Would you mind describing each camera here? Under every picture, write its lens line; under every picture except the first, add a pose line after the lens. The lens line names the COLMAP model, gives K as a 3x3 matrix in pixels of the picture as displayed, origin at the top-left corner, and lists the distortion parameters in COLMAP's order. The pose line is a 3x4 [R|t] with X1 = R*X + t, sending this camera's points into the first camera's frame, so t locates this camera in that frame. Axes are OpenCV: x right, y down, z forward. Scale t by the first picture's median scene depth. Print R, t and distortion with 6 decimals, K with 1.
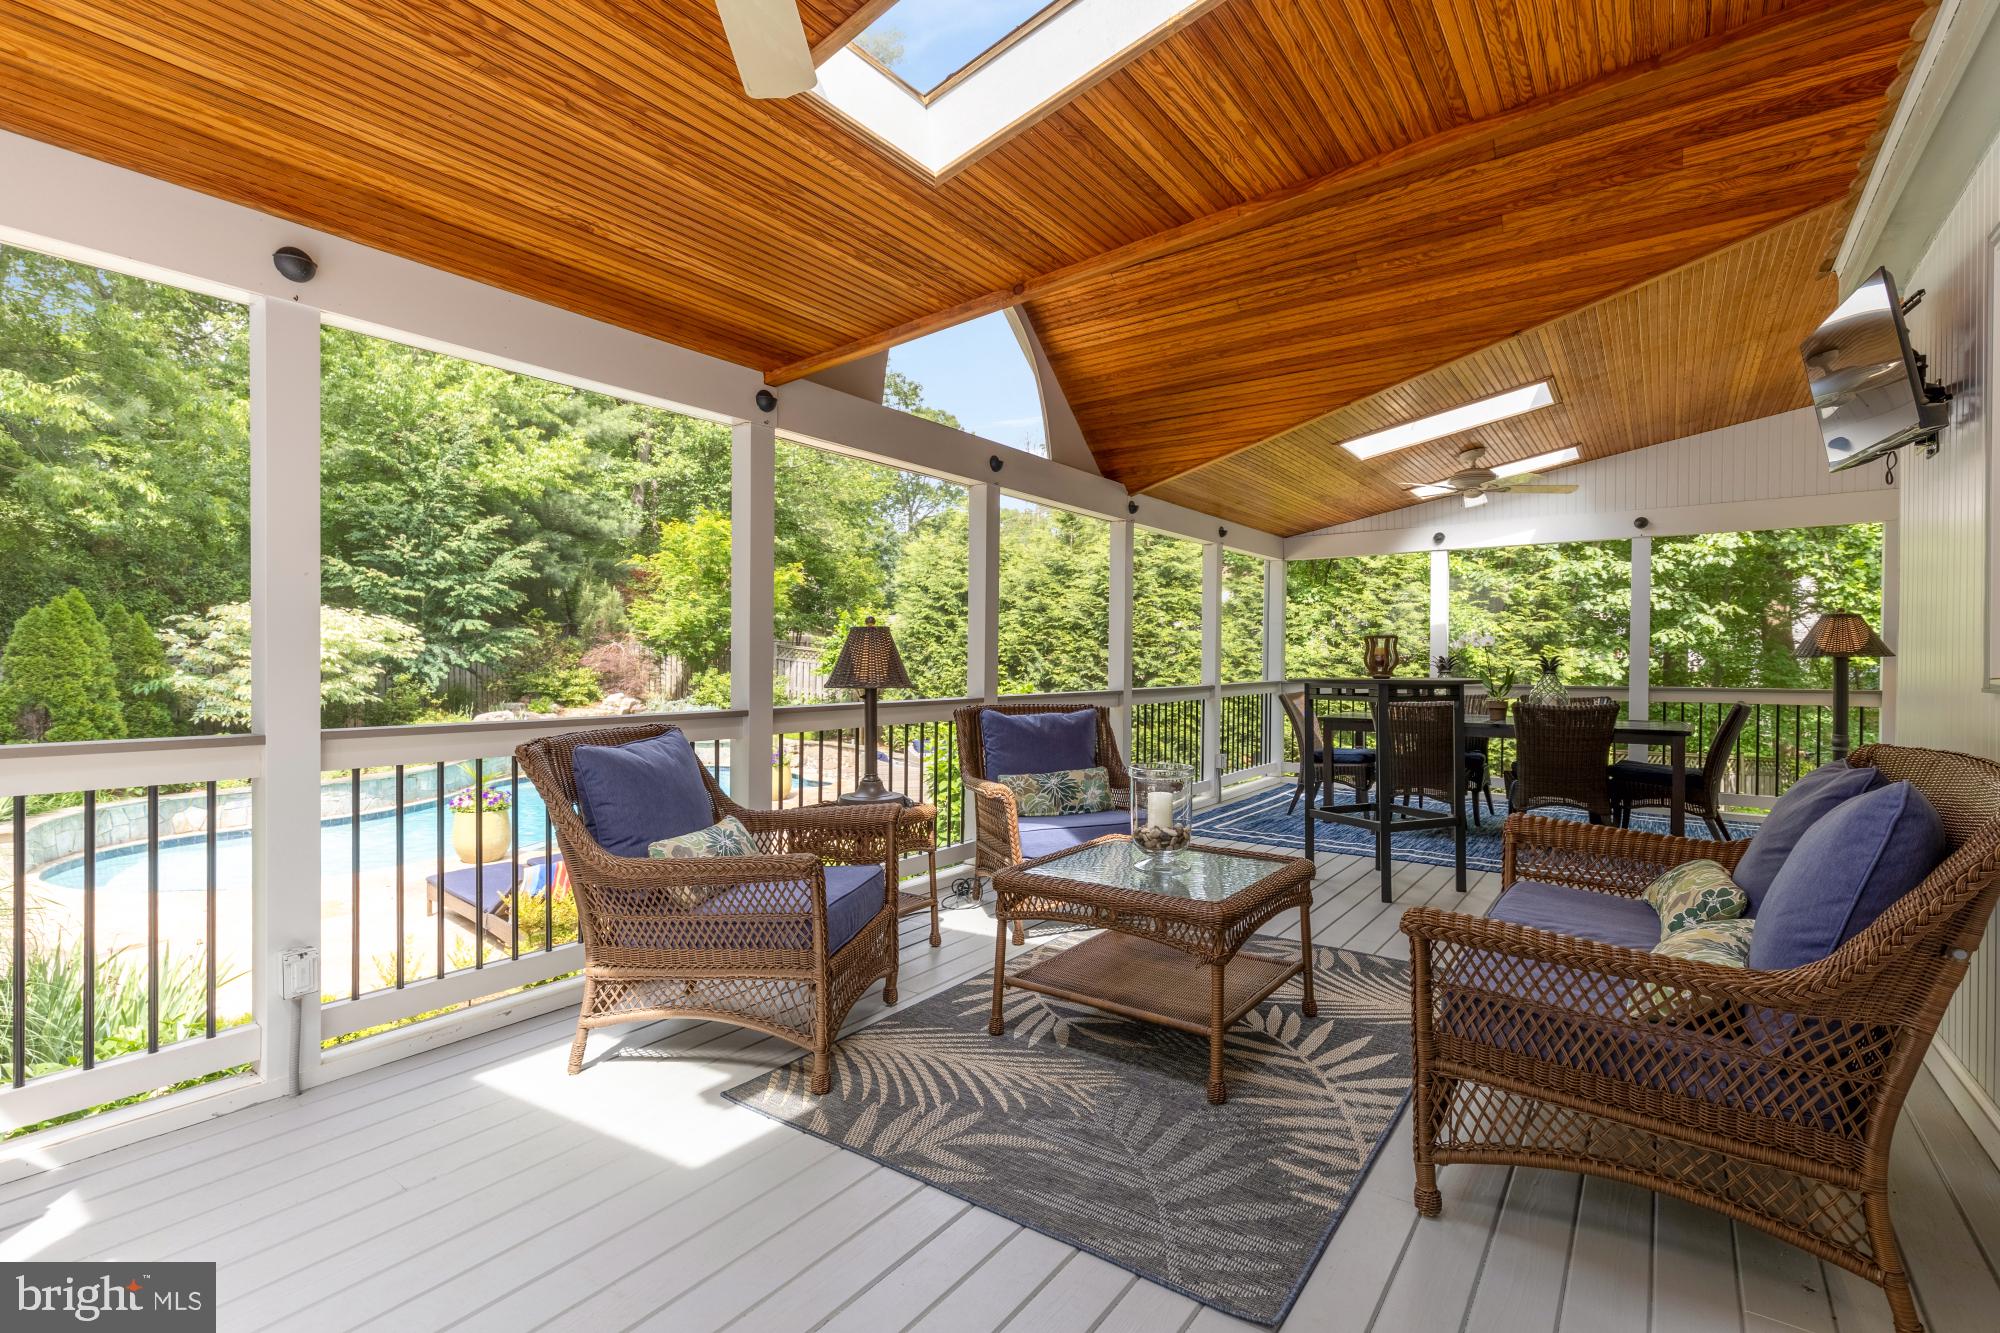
lens RADIAL K [[904.4, 0, 999.7], [0, 904.4, 666.8], [0, 0, 1]] dist [0.005702, -0.000004]
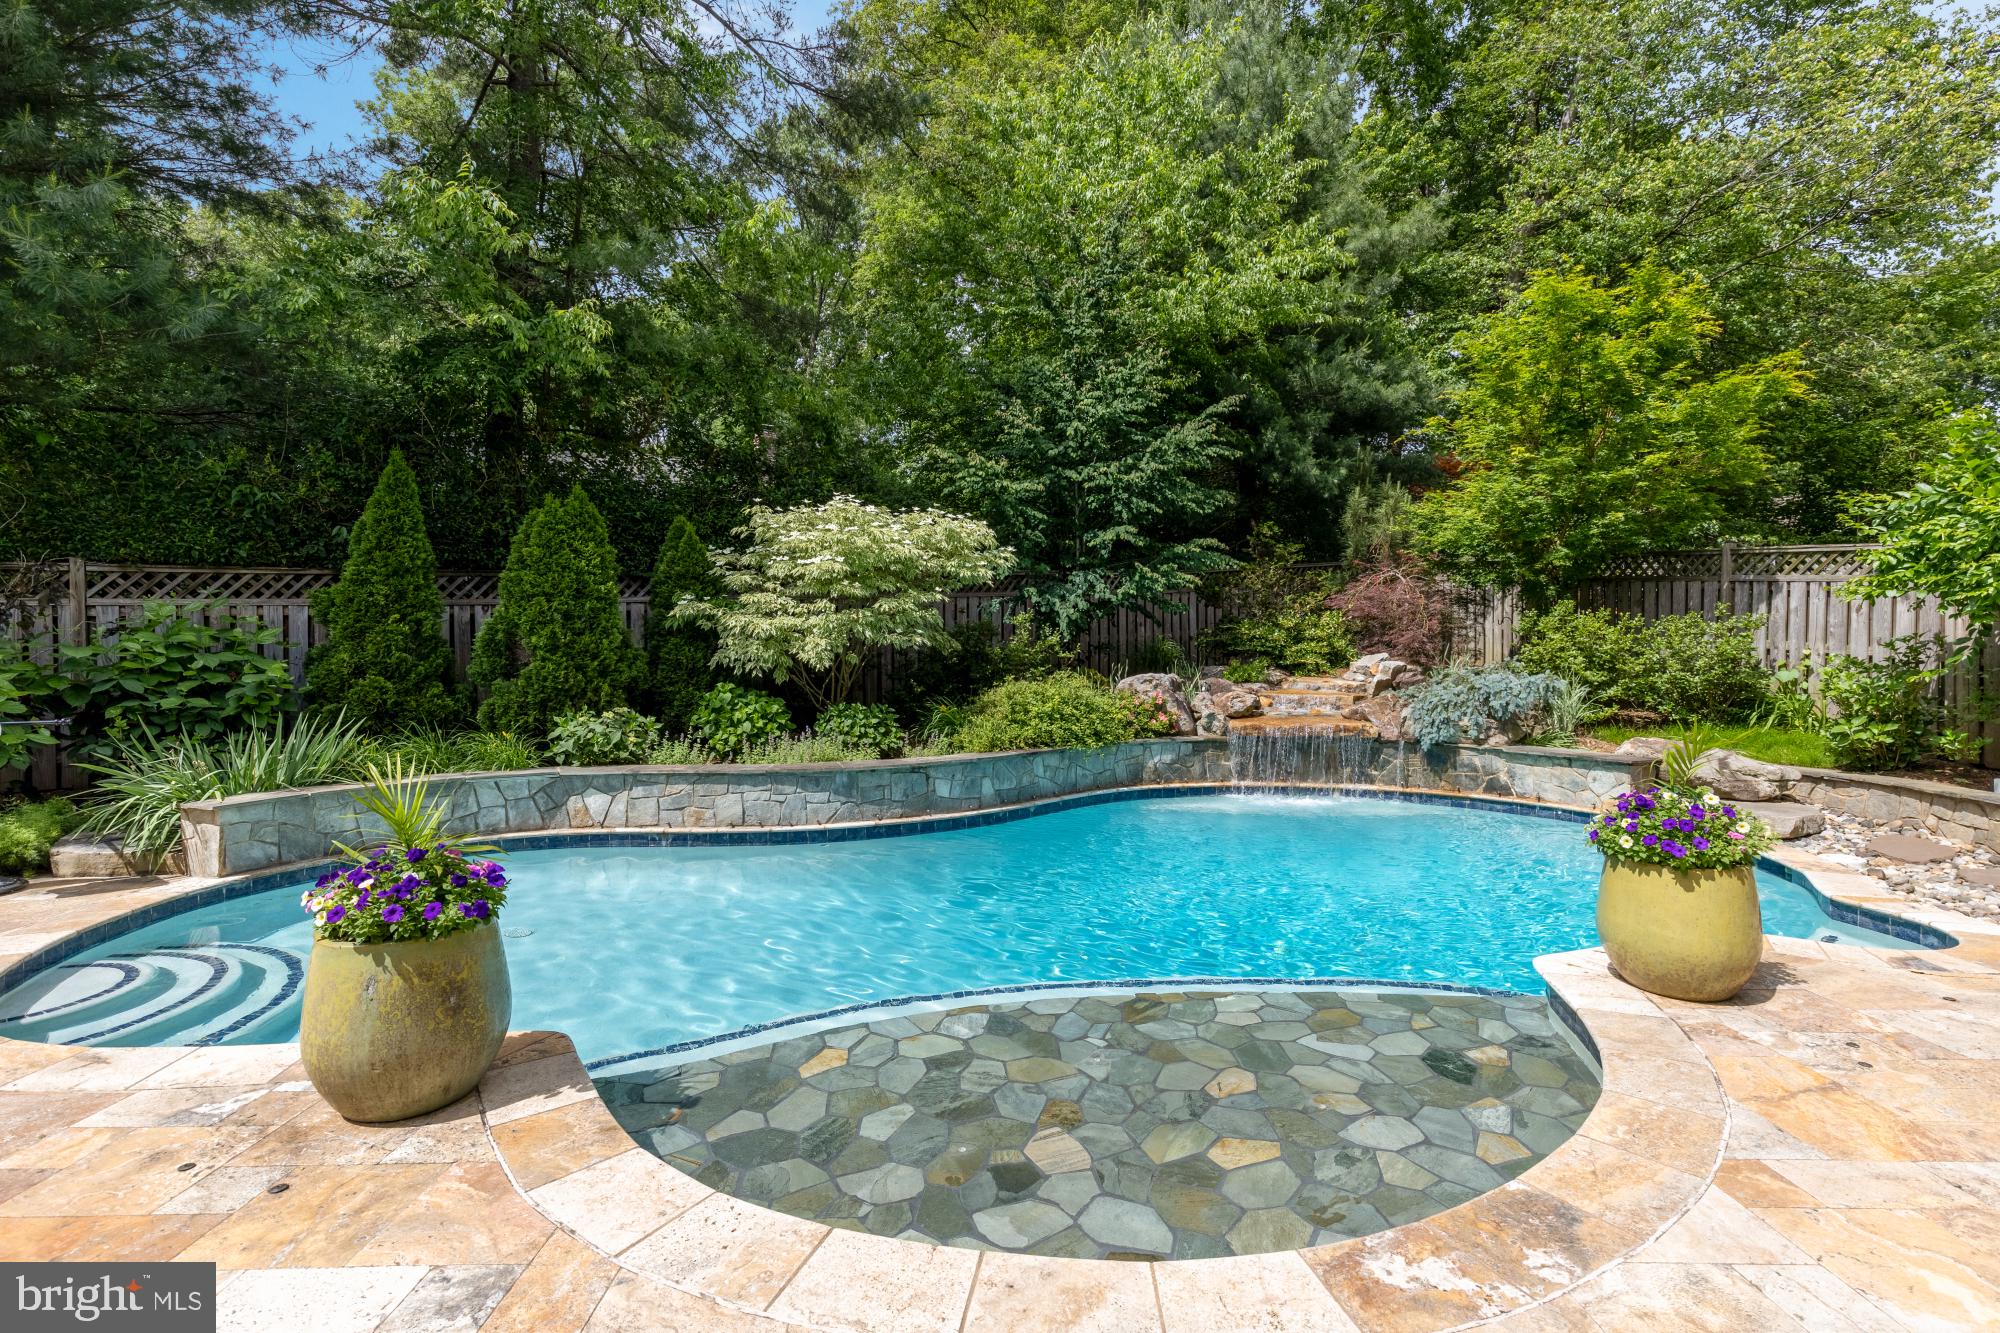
lens RADIAL K [[904.4, 0, 1004.2], [0, 904.4, 667.8], [0, 0, 1]] dist [0.005702, -0.000004]
pose [[0.593651, 0.005630, -0.804703, -0.108347], [-0.001444, 0.999981, 0.005931, 0.036245], [0.804722, -0.002359, 0.593648, 0.487601]]
